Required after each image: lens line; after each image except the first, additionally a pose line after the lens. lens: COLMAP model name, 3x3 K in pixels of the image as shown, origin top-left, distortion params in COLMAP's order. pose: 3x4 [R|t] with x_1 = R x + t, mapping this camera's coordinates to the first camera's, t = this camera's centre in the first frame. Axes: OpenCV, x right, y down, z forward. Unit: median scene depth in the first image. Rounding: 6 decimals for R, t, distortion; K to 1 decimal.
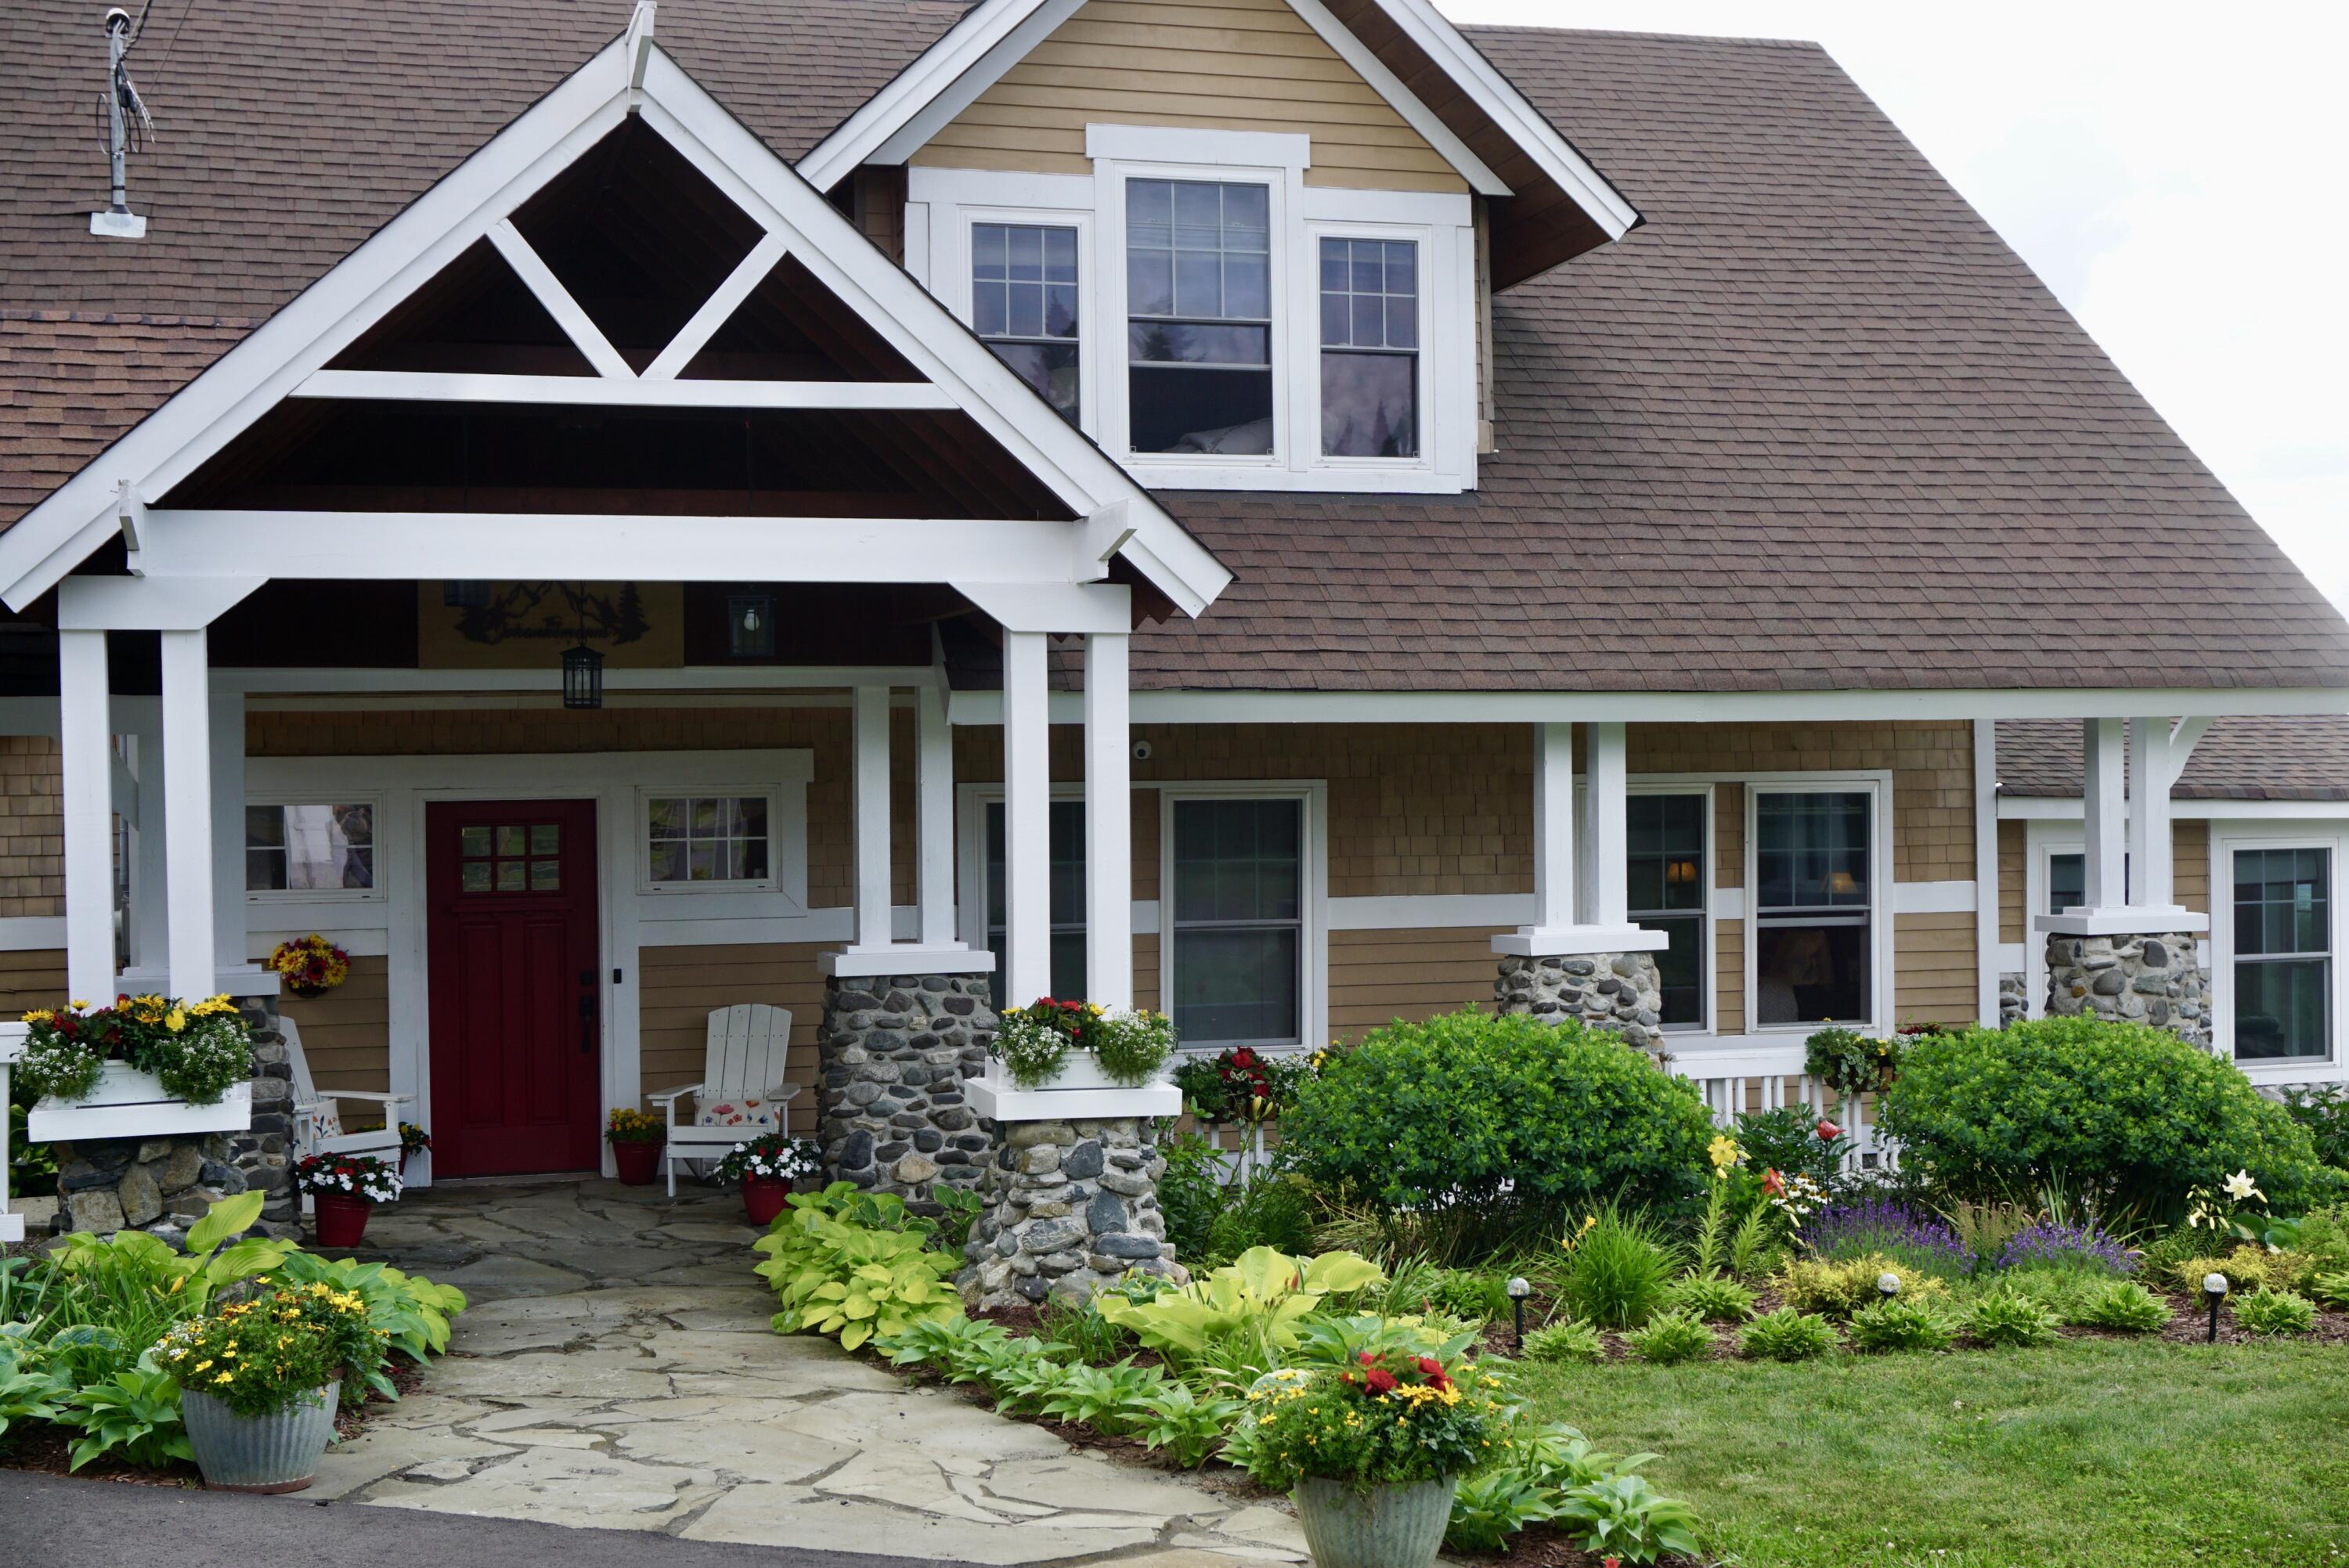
lens RADIAL K [[2861.9, 0, 1173.7], [0, 2861.9, 782.6], [0, 0, 1]] dist [-0.000583, 0.000000]
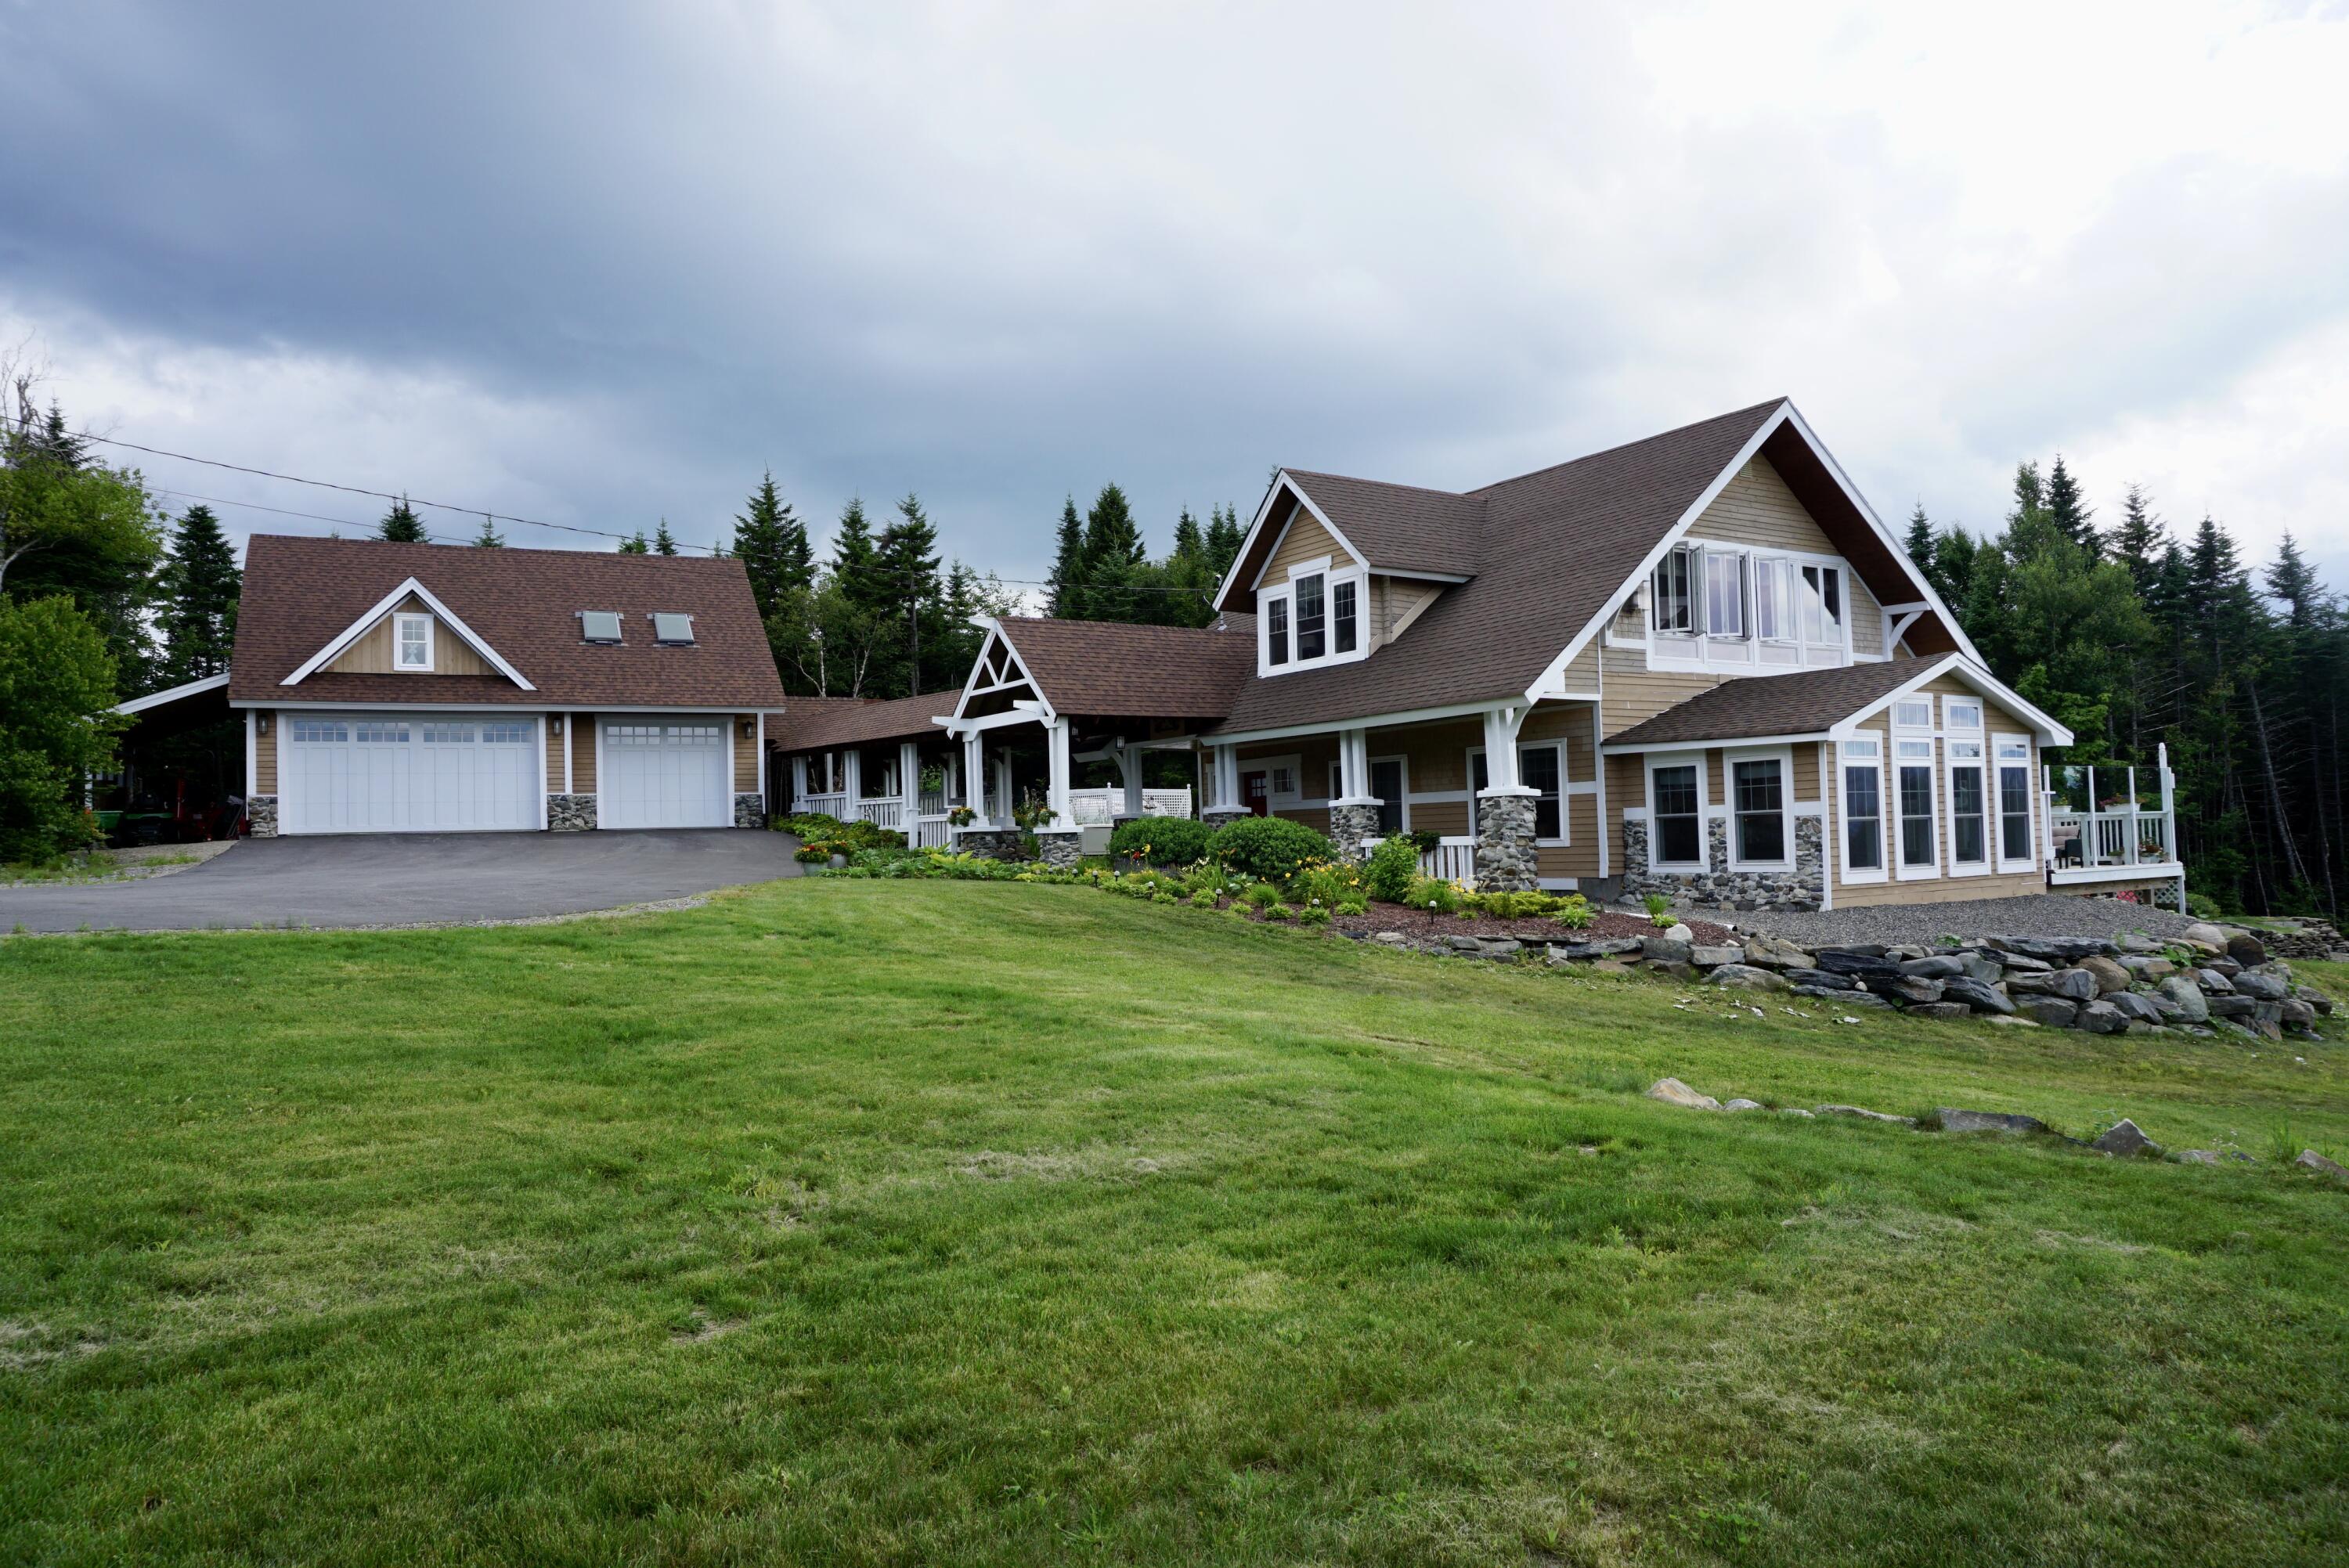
lens RADIAL K [[1587.7, 0, 1173.7], [0, 1587.7, 785.1], [0, 0, 1]] dist [-0.027659, 0.000574]
pose [[0.308368, -0.033245, -0.950686, 1.632772], [0.021268, 0.999380, -0.028049, 0.076670], [0.951029, -0.011569, 0.308884, 0.266522]]
